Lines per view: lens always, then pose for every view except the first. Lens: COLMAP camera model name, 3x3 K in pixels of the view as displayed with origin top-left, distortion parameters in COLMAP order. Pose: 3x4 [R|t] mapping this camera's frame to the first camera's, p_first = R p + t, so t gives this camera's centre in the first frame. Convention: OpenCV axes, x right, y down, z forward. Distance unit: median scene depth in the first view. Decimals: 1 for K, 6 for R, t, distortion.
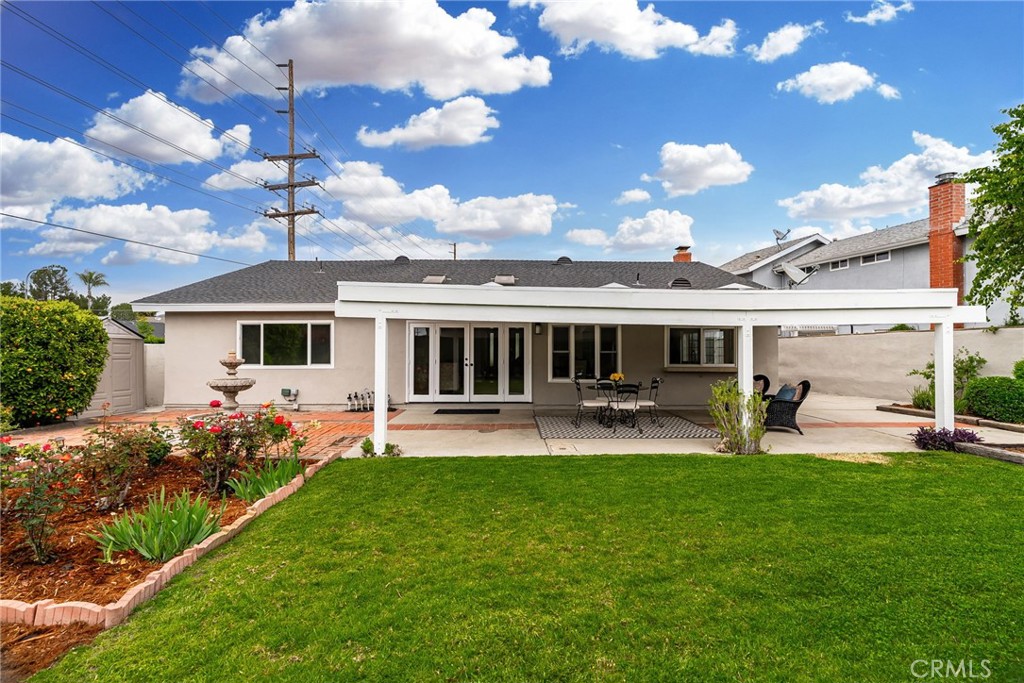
lens RADIAL K [[474.6, 0, 512.1], [0, 474.6, 342.1], [0, 0, 1]] dist [-0.002110, 0.000791]
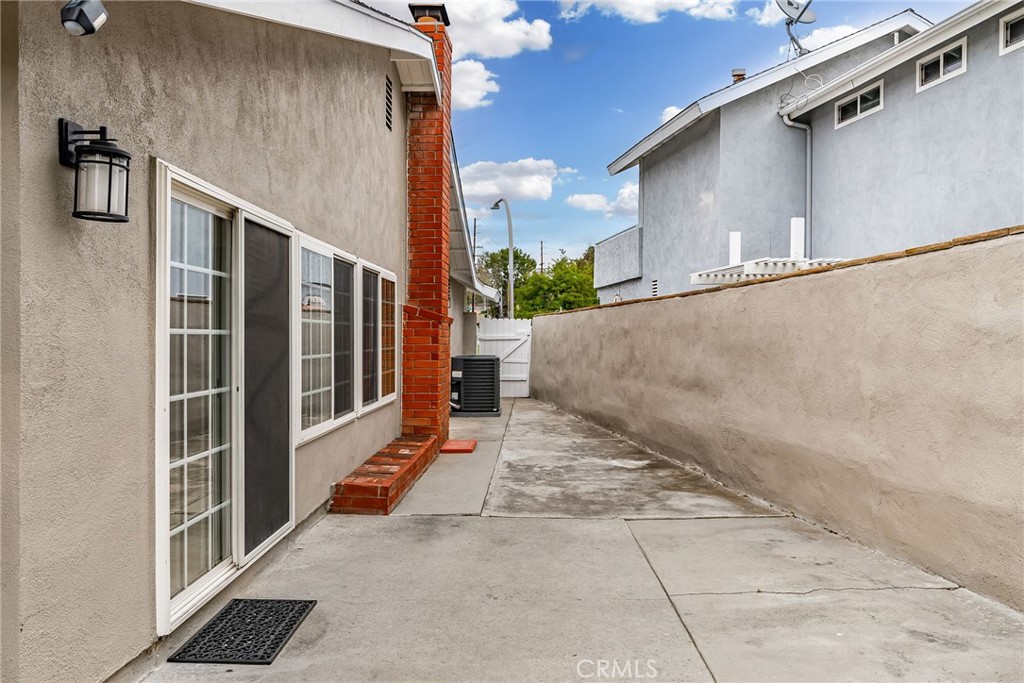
lens RADIAL K [[754.4, 0, 511.9], [0, 754.4, 341.6], [0, 0, 1]] dist [0.007429, 0.001053]
pose [[0.999401, 0.006826, -0.033938, 0.595118], [-0.006213, 0.999816, 0.018128, 0.016079], [0.034056, -0.017906, 0.999260, 0.682097]]
